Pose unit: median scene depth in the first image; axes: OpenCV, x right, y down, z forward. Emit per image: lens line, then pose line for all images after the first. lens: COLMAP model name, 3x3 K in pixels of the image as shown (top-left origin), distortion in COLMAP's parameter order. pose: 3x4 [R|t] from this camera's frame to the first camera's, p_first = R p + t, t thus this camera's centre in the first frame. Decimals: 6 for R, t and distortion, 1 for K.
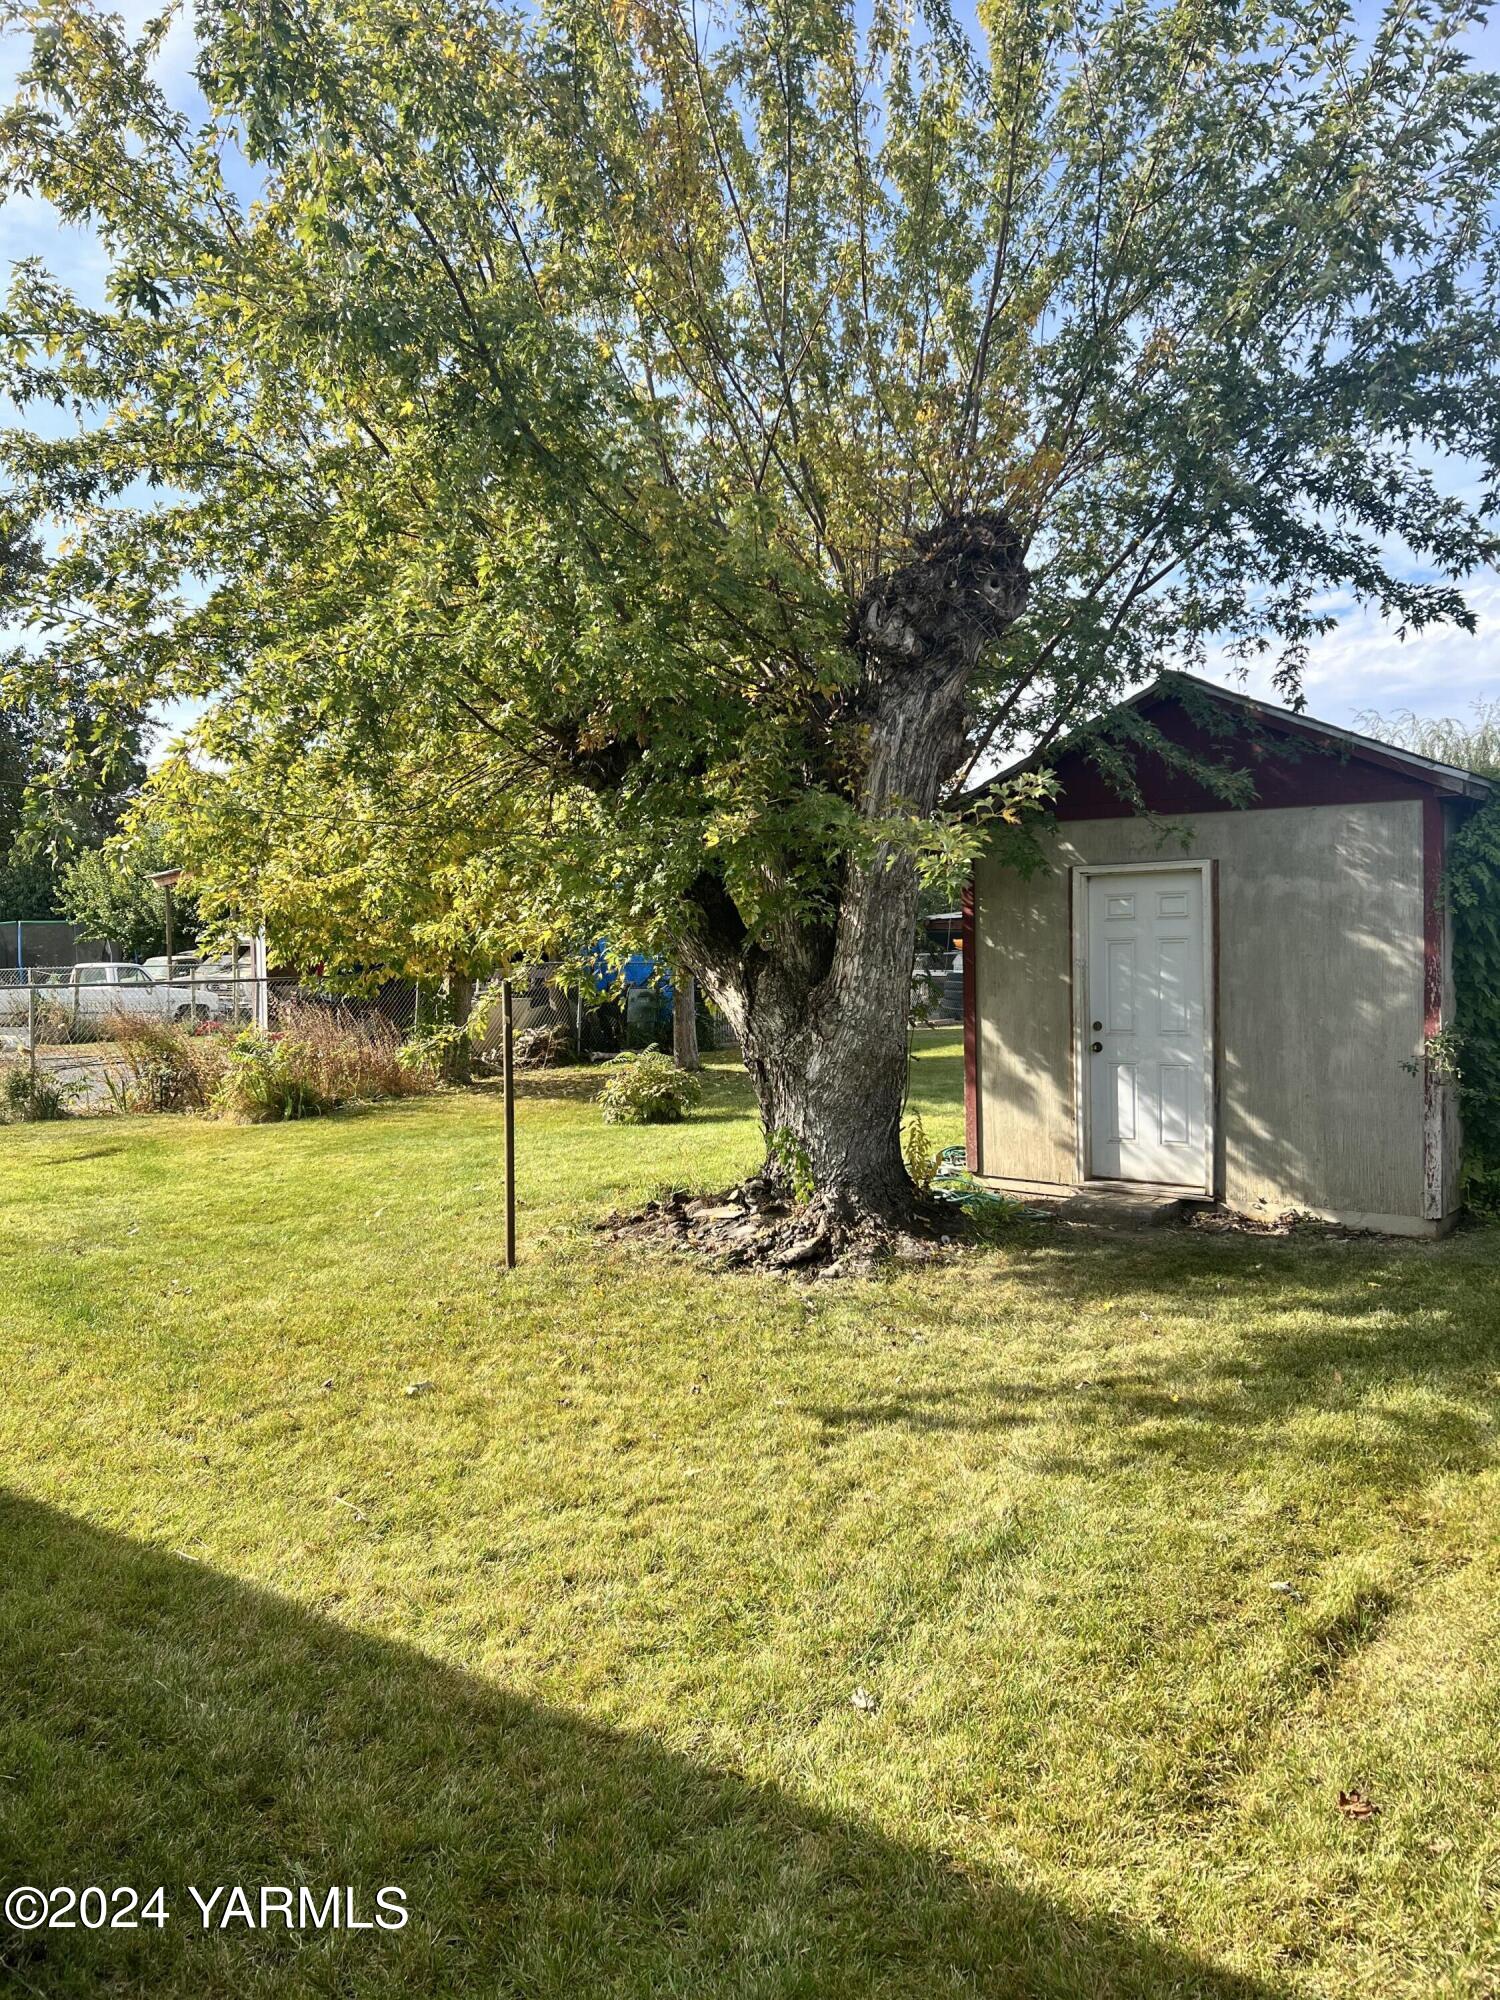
lens RADIAL K [[1509.0, 0, 754.8], [0, 1509.0, 989.1], [0, 0, 1]] dist [0.063645, -0.037936]
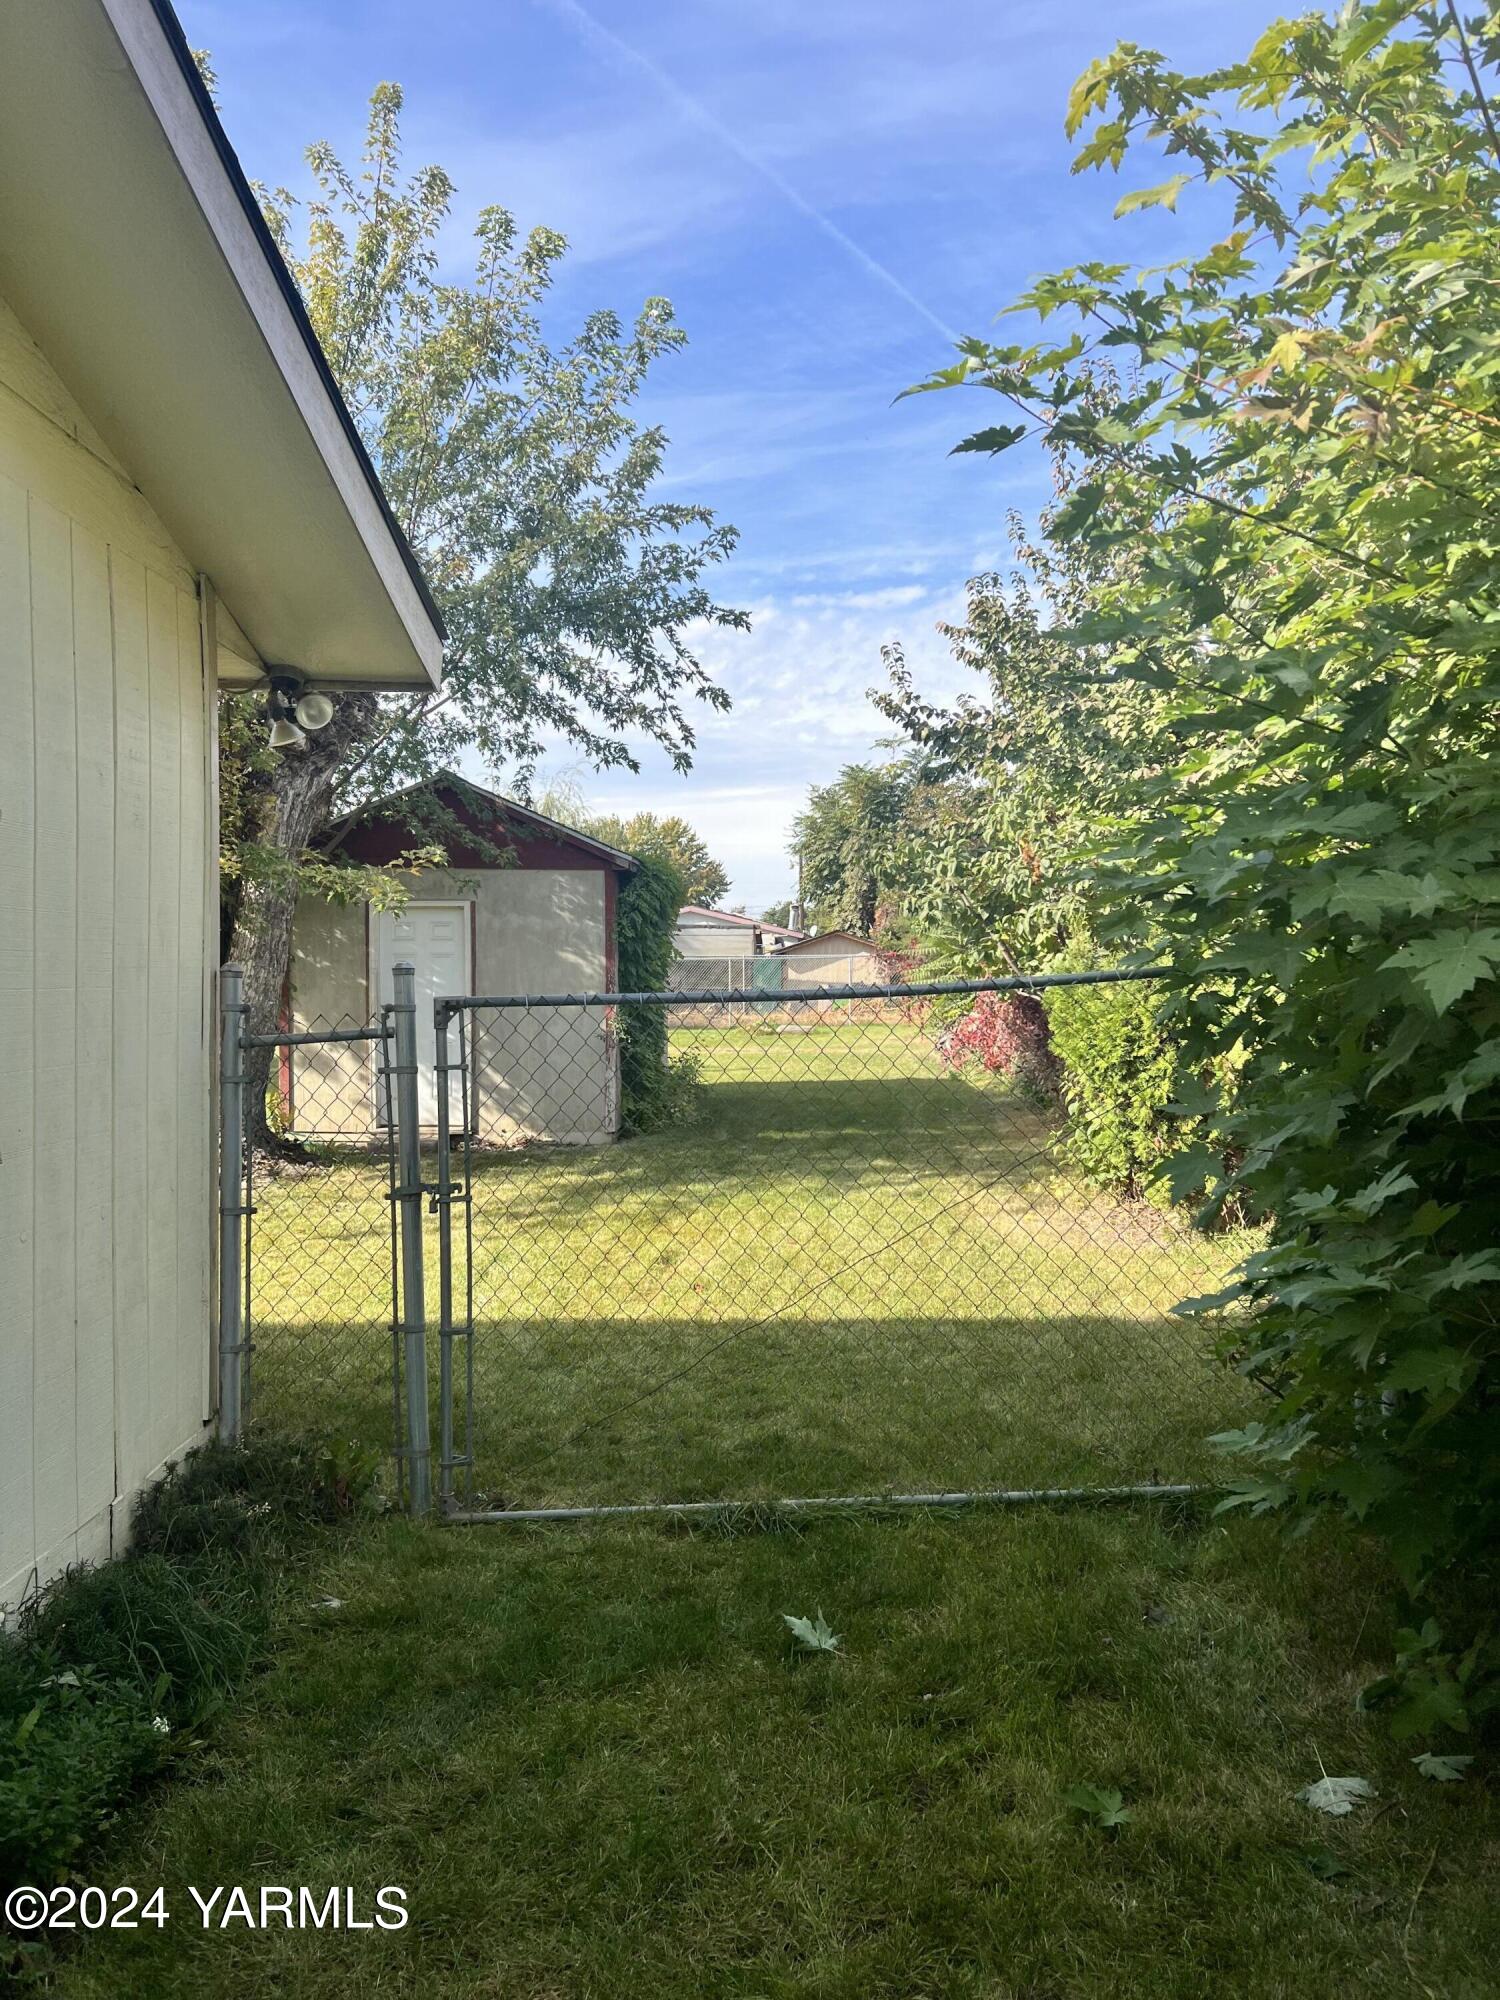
lens RADIAL K [[1509.0, 0, 758.7], [0, 1509.0, 995.0], [0, 0, 1]] dist [0.063645, -0.037936]
pose [[0.819644, 0.005976, 0.572841, -0.320717], [0.001528, 0.999919, -0.012617, 0.025826], [-0.572871, 0.011217, 0.819569, -0.371549]]
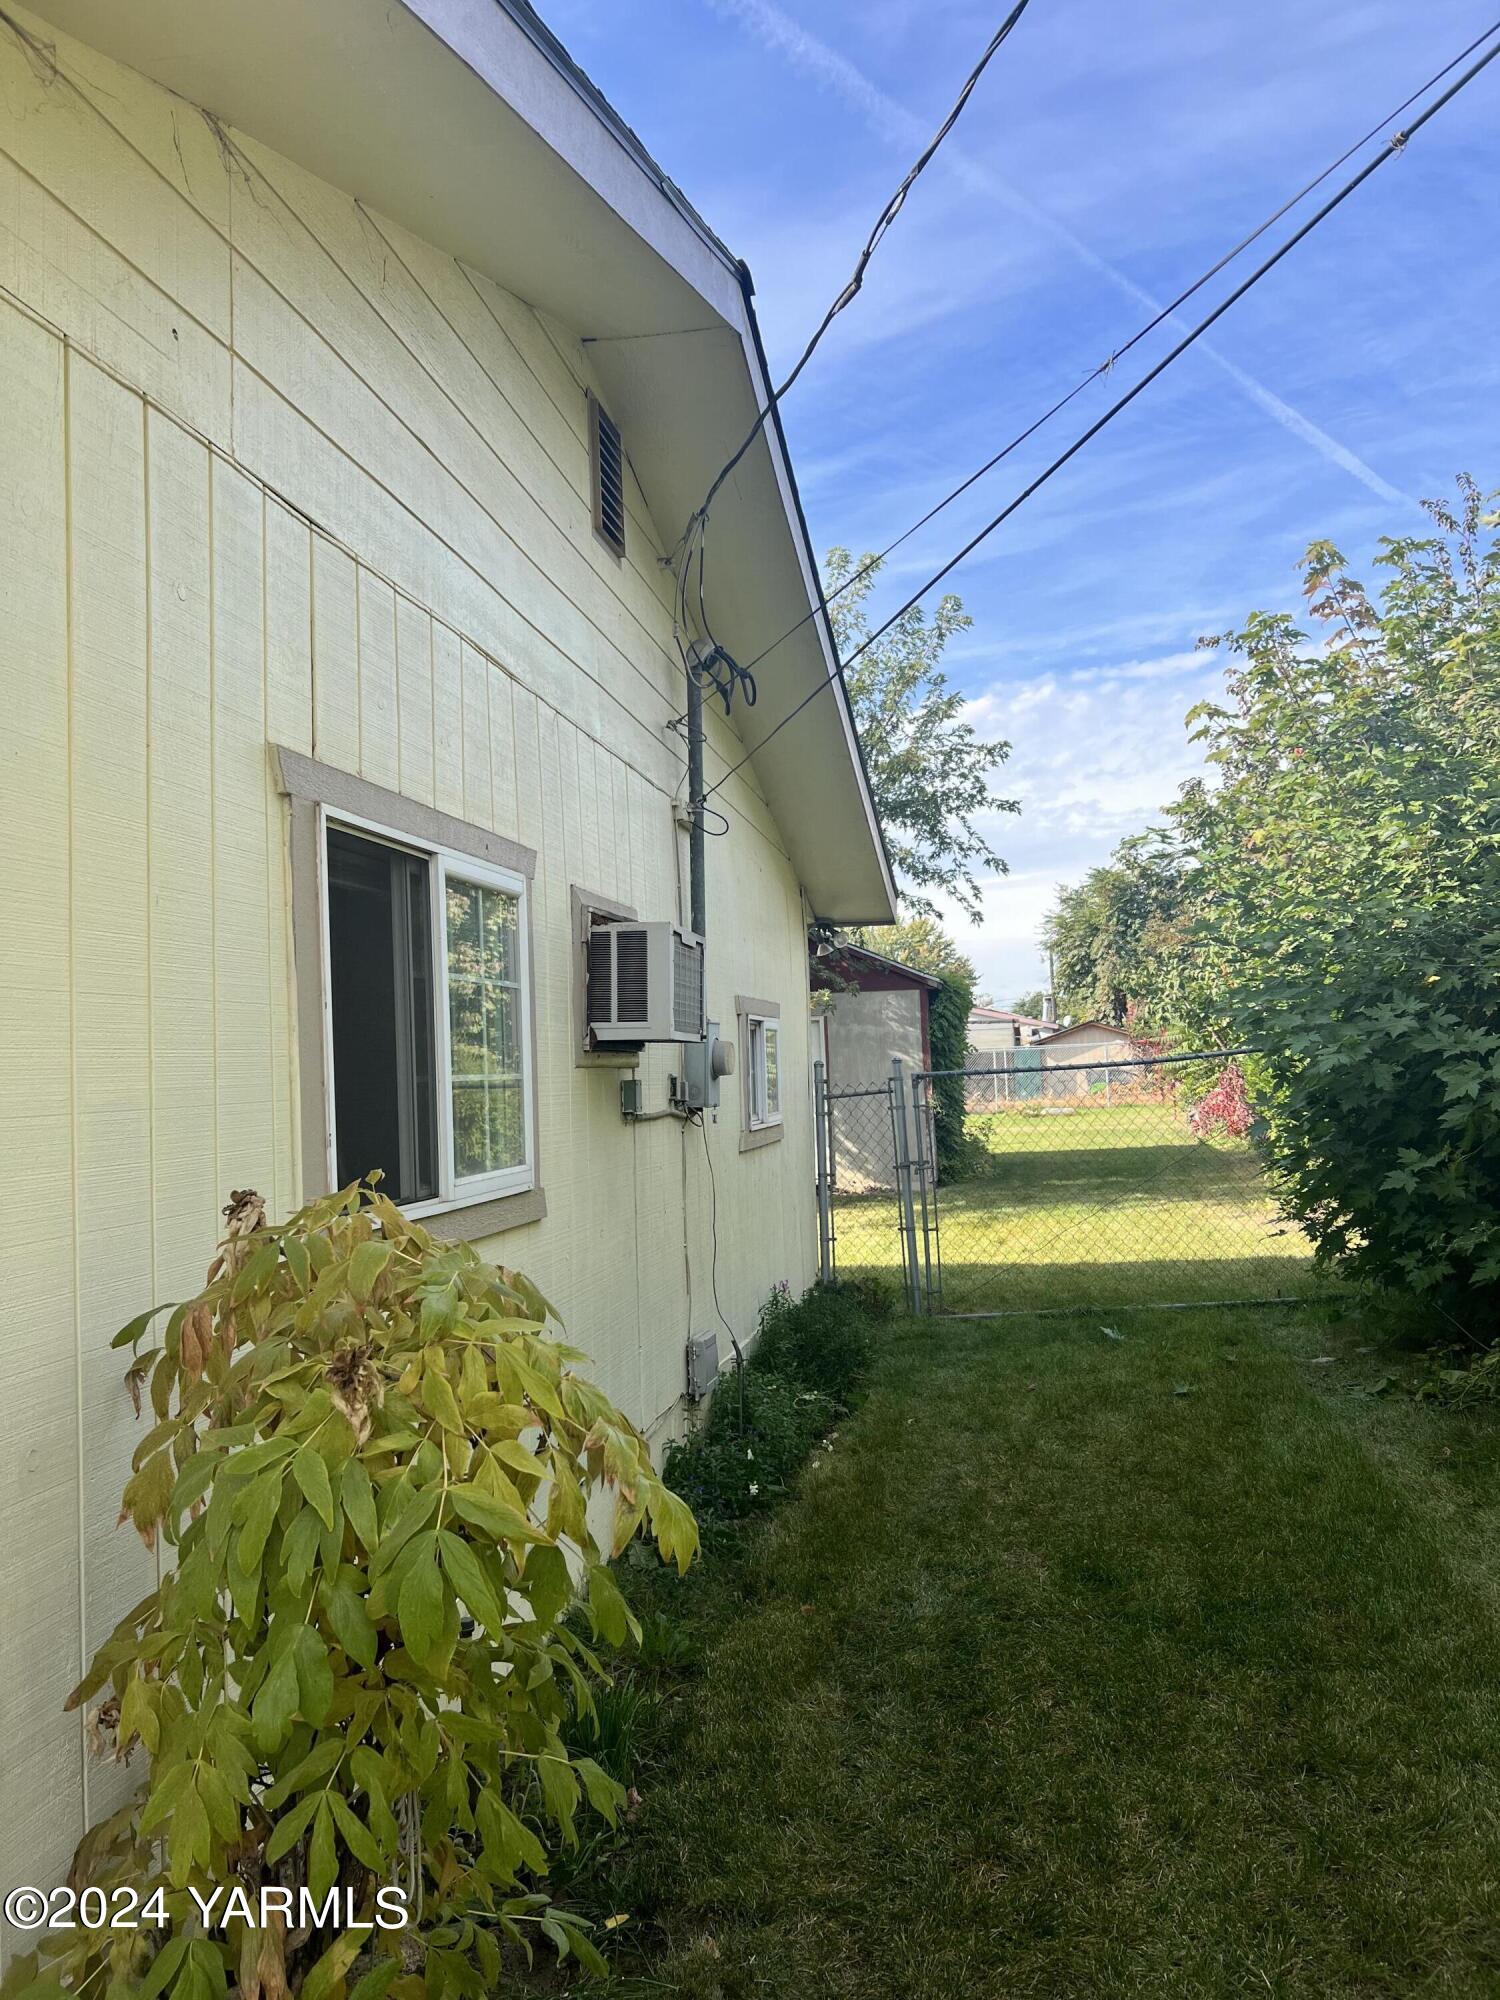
lens RADIAL K [[1509.0, 0, 707.9], [0, 1509.0, 1002.2], [0, 0, 1]] dist [0.063645, -0.037936]
pose [[0.915114, -0.000059, 0.403195, -0.688988], [0.033255, 0.996604, -0.075332, 0.045791], [-0.401821, 0.082345, 0.912008, -0.826138]]
